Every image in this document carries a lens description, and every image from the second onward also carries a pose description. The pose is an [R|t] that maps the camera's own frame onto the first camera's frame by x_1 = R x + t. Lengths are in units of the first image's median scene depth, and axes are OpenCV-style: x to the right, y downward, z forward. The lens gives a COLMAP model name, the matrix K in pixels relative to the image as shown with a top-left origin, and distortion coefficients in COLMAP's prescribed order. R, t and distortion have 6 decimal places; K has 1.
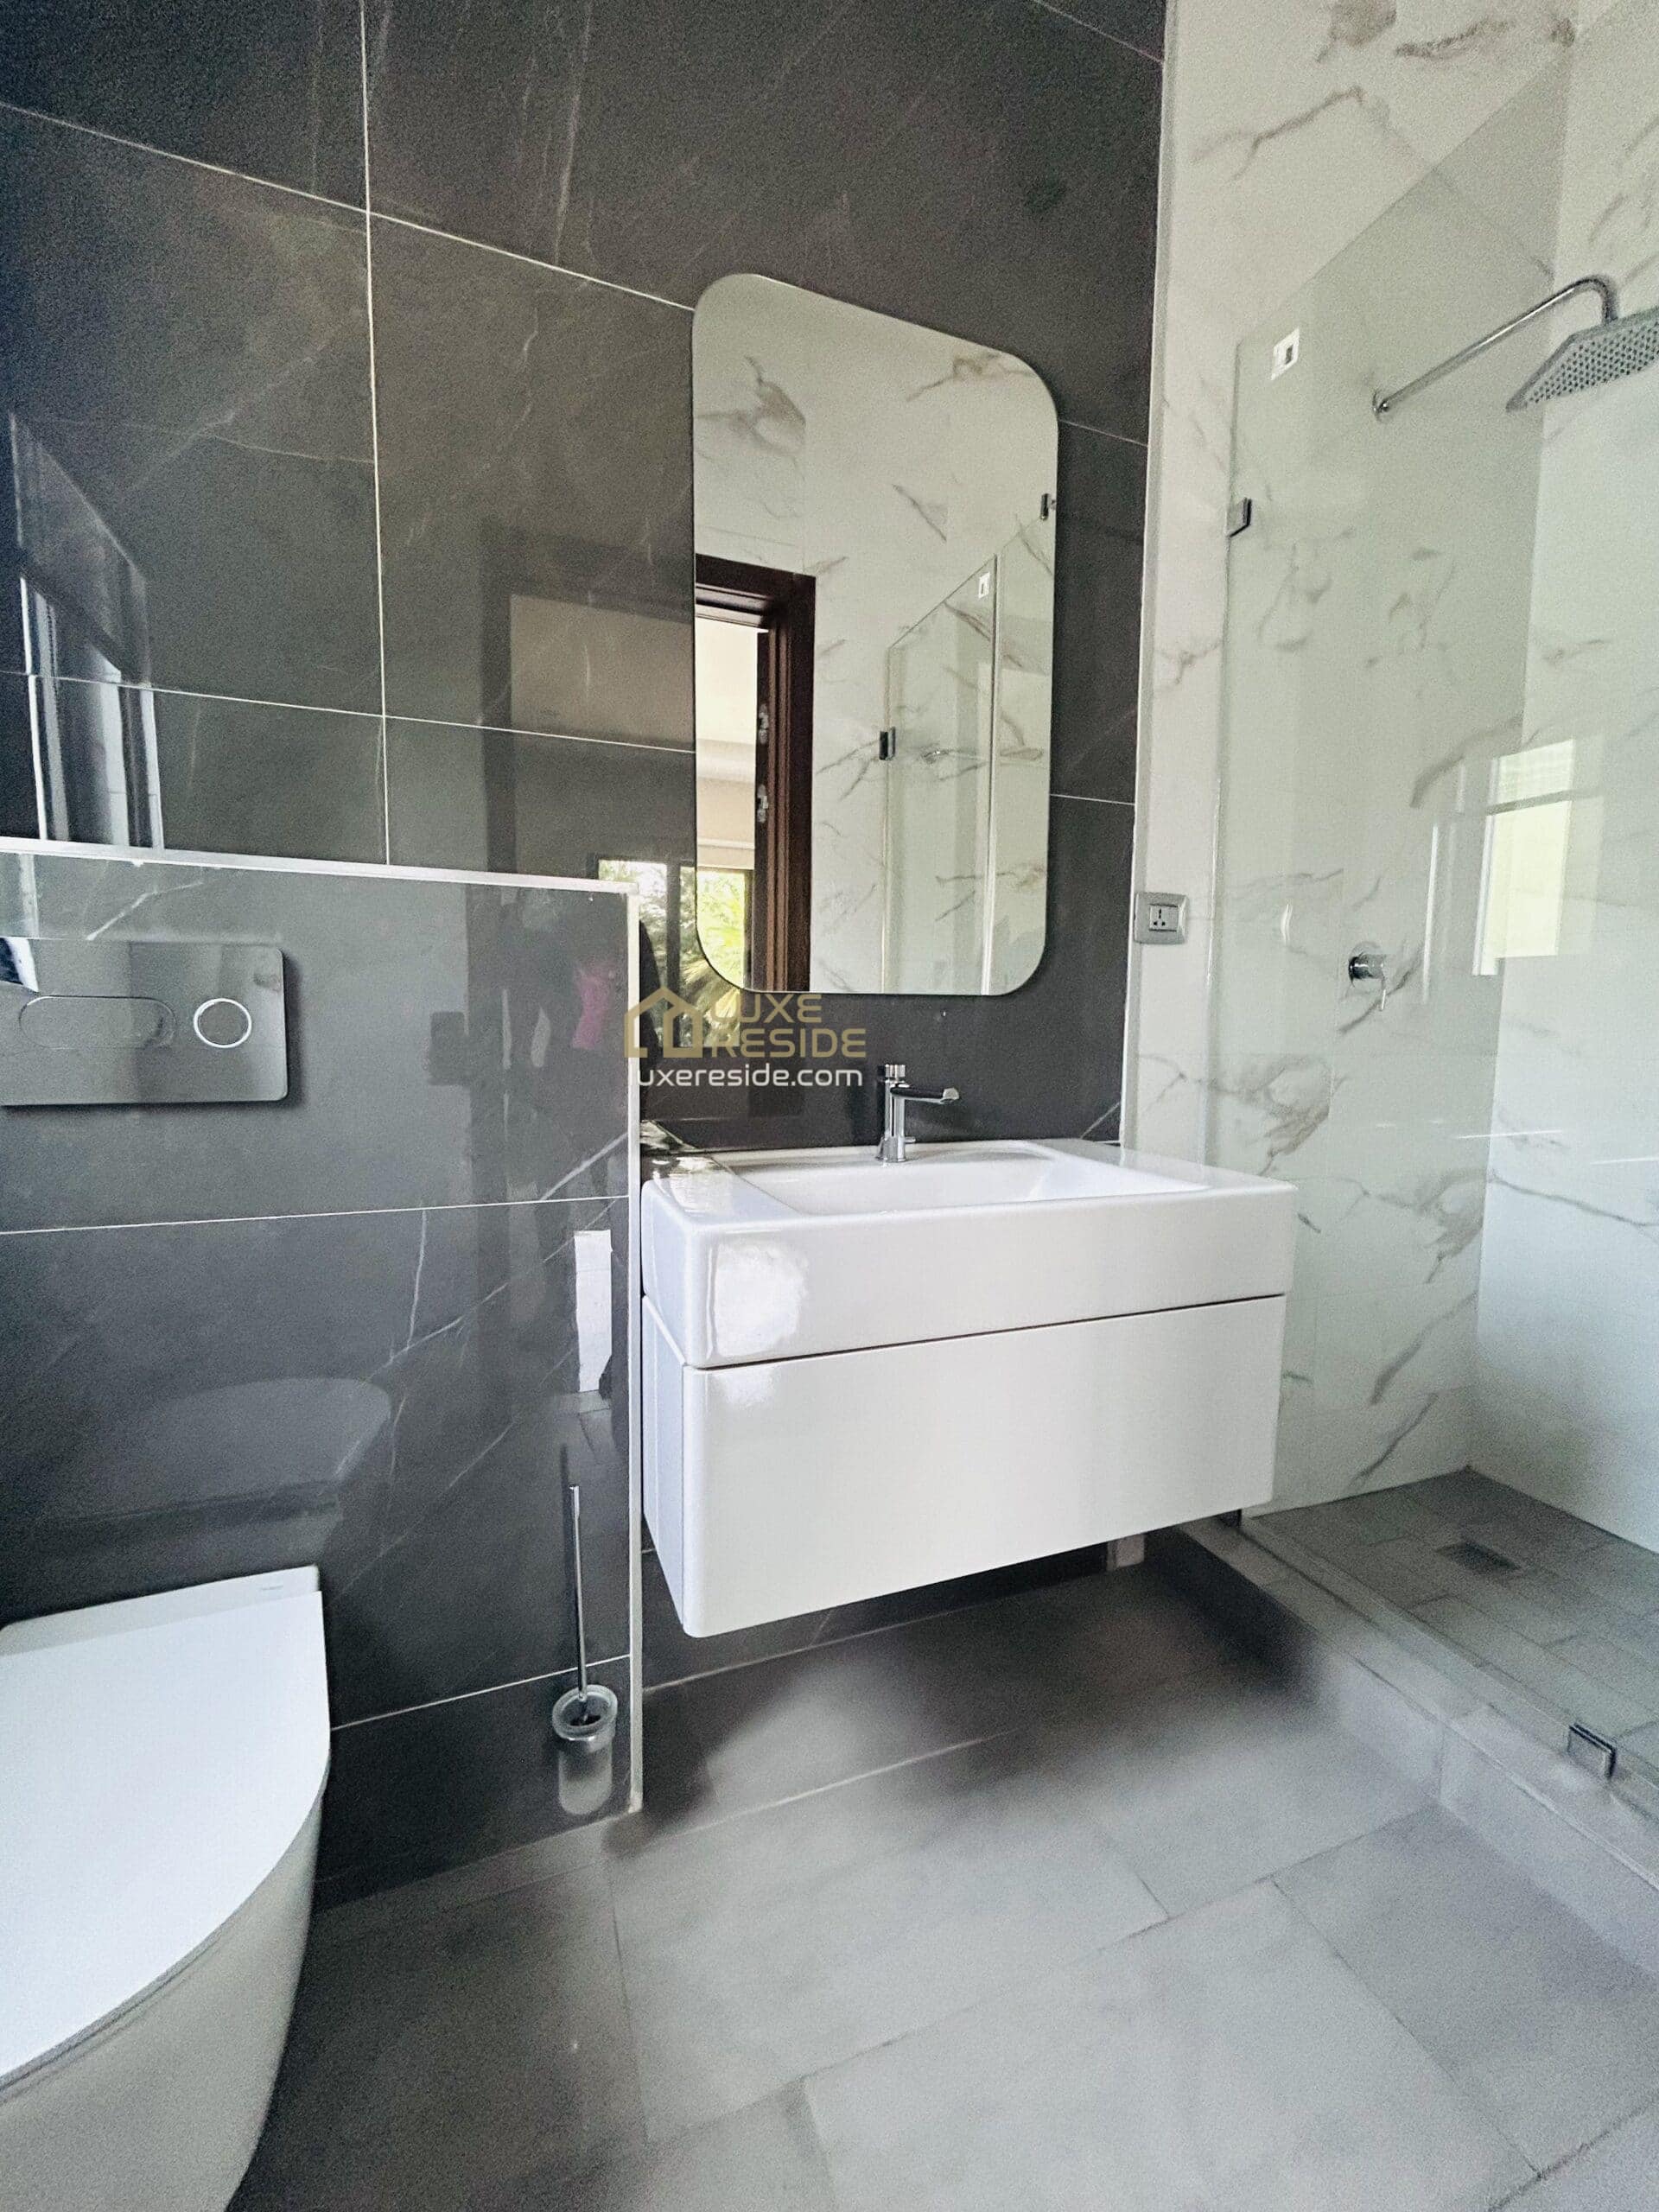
lens RADIAL K [[905.9, 0, 818.8], [0, 905.9, 1100.4], [0, 0, 1]] dist [-0.001171, 0.000465]
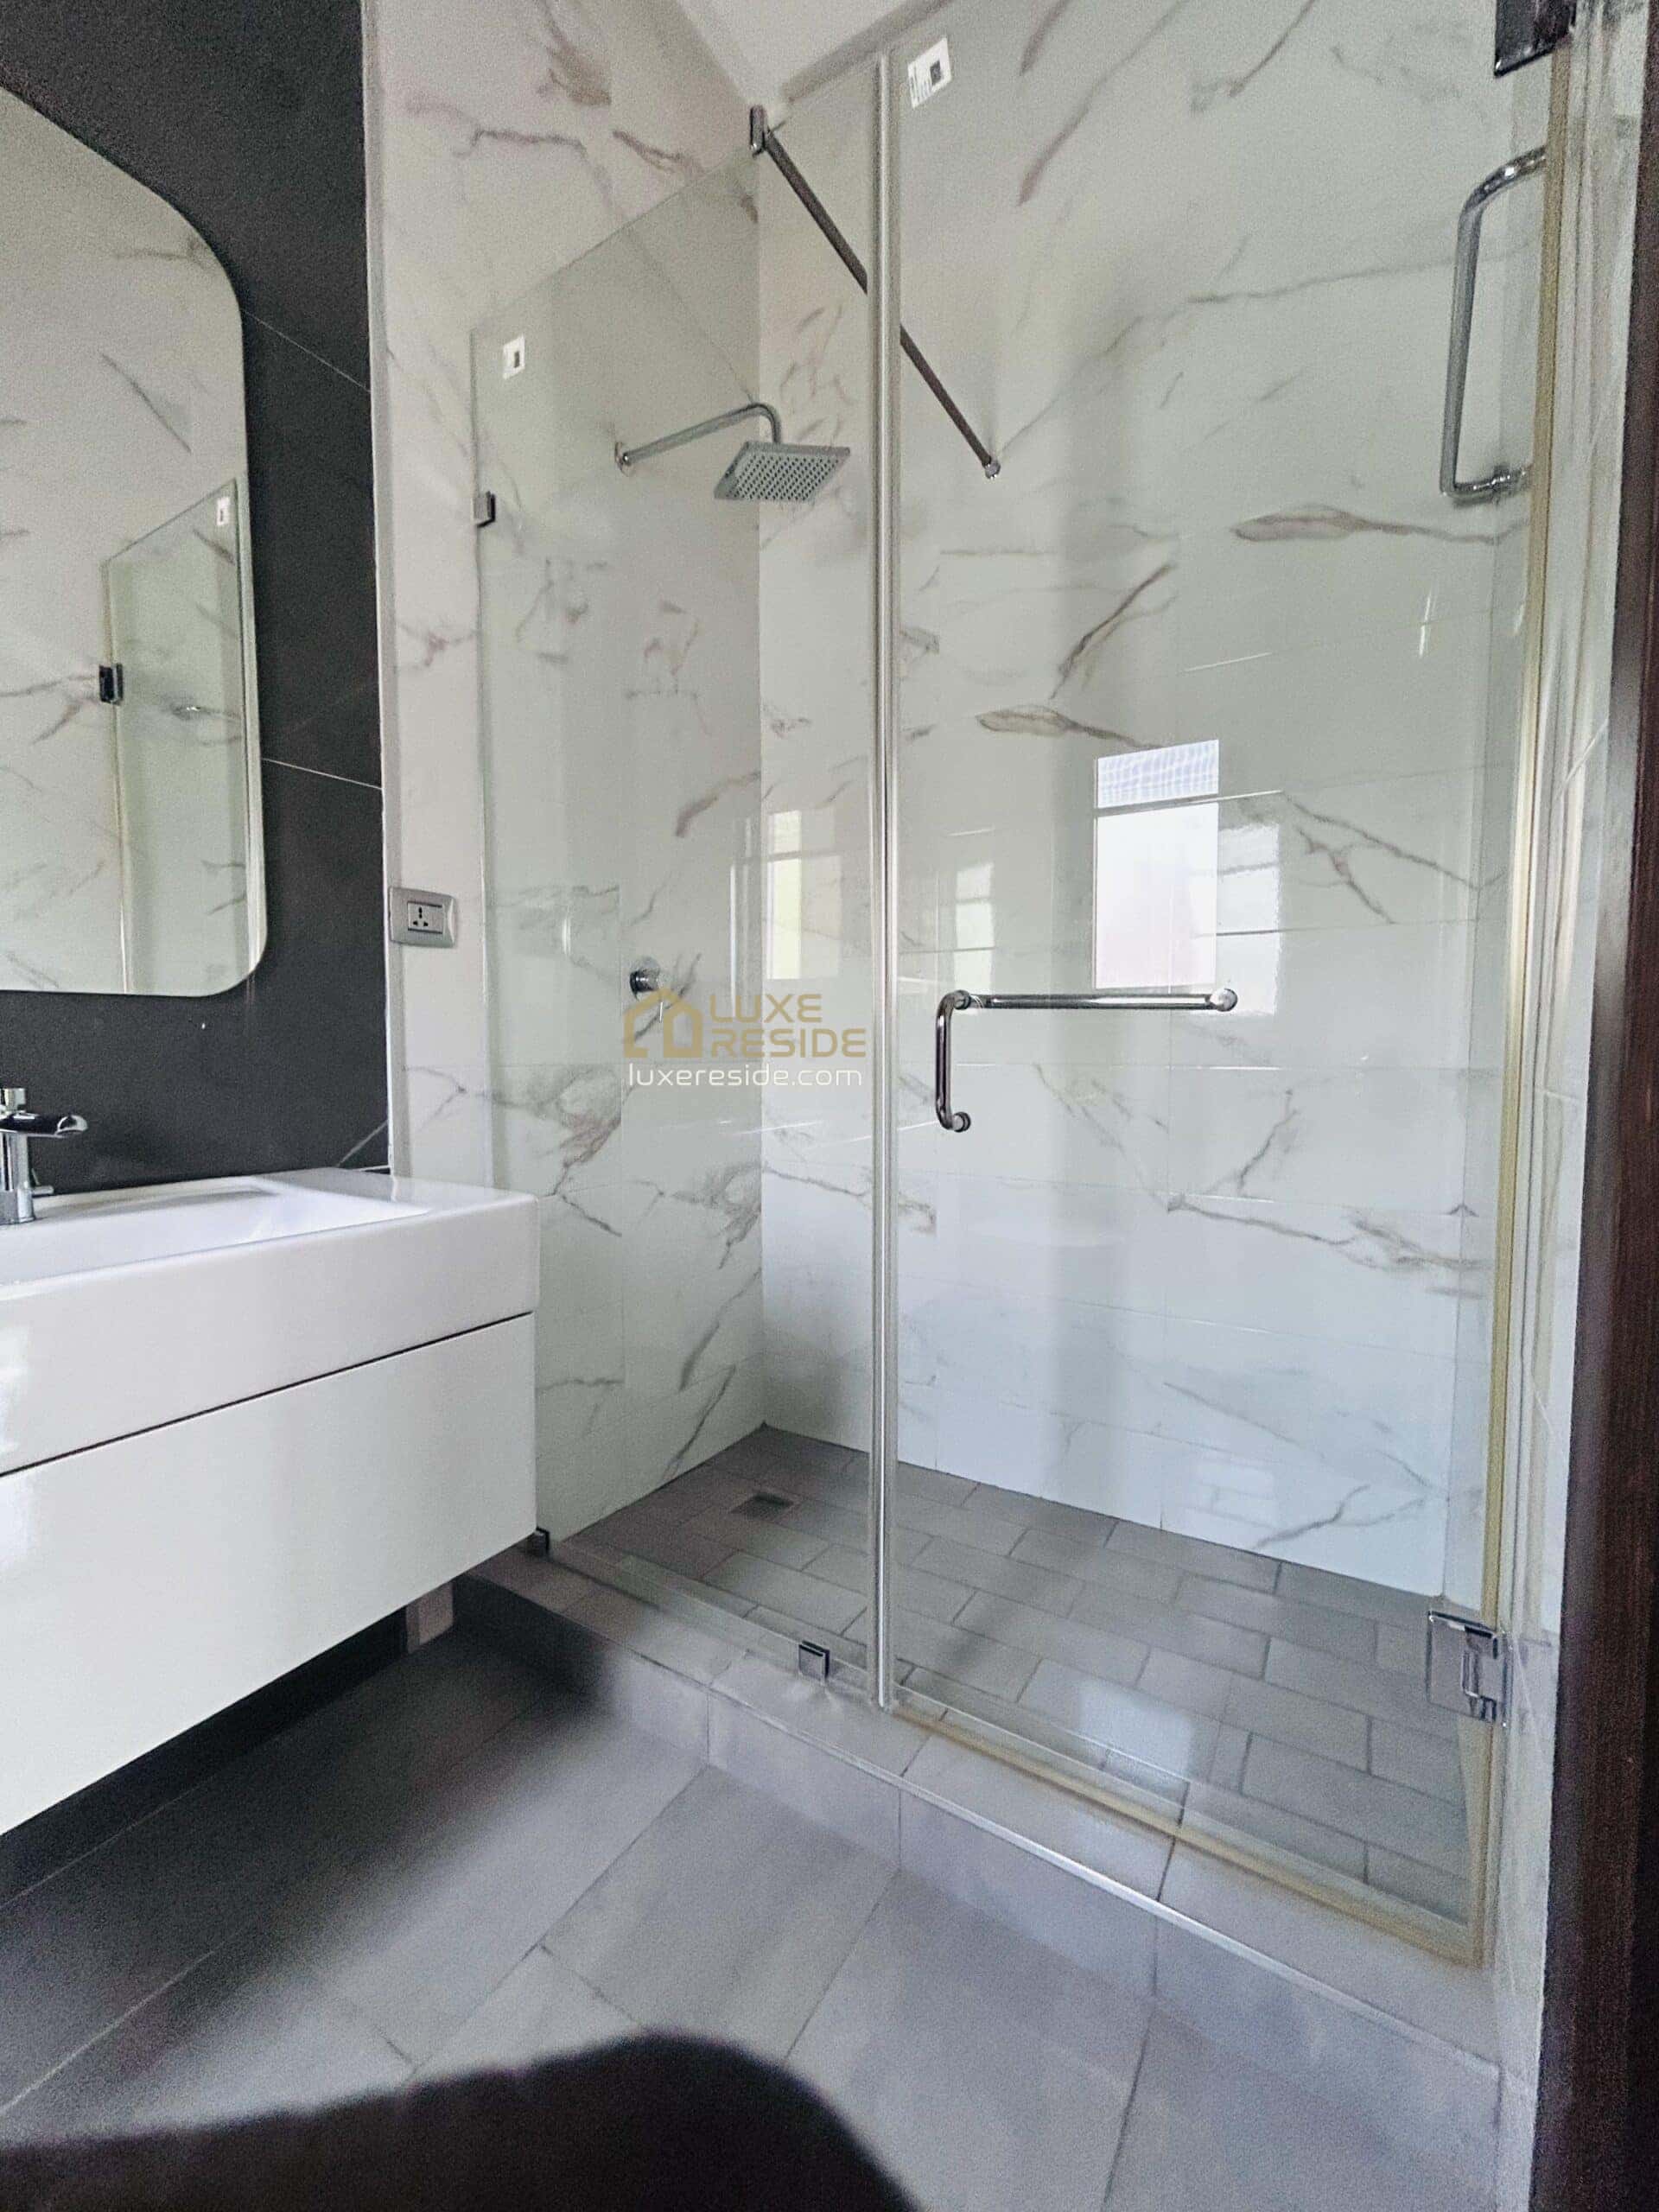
lens RADIAL K [[905.9, 0, 842.6], [0, 905.9, 1103.4], [0, 0, 1]] dist [-0.001171, 0.000465]
pose [[0.791084, -0.048833, 0.609756, 0.142743], [0.062322, 0.998056, -0.000925, 0.011958], [-0.608525, 0.038733, 0.792589, 0.026188]]
